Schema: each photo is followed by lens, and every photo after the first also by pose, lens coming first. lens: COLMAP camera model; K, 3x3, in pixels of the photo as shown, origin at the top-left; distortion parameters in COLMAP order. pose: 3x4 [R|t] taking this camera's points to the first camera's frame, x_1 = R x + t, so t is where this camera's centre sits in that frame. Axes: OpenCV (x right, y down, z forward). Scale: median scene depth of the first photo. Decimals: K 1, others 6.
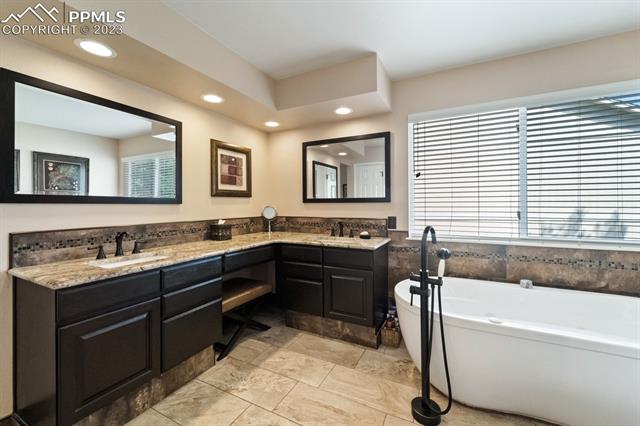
lens RADIAL K [[263.0, 0, 317.4], [0, 263.0, 203.5], [0, 0, 1]] dist [0.001303, -0.000060]
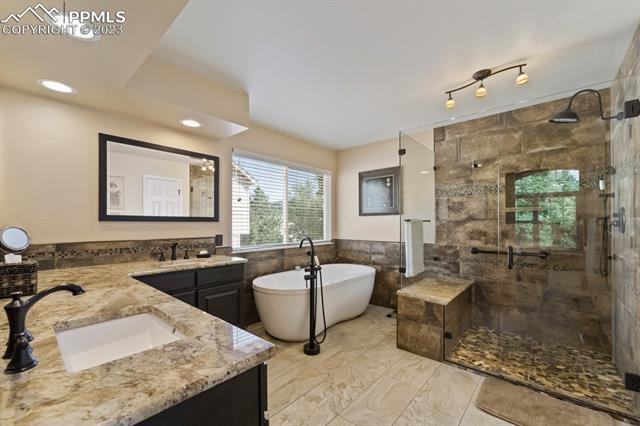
lens RADIAL K [[264.2, 0, 320.7], [0, 264.2, 225.3], [0, 0, 1]] dist [0.000128, 0.000042]
pose [[0.238119, -0.002731, 0.971232, -0.686762], [-0.003658, 0.999986, 0.003708, 0.004479], [-0.971229, -0.004436, 0.238106, 0.324699]]
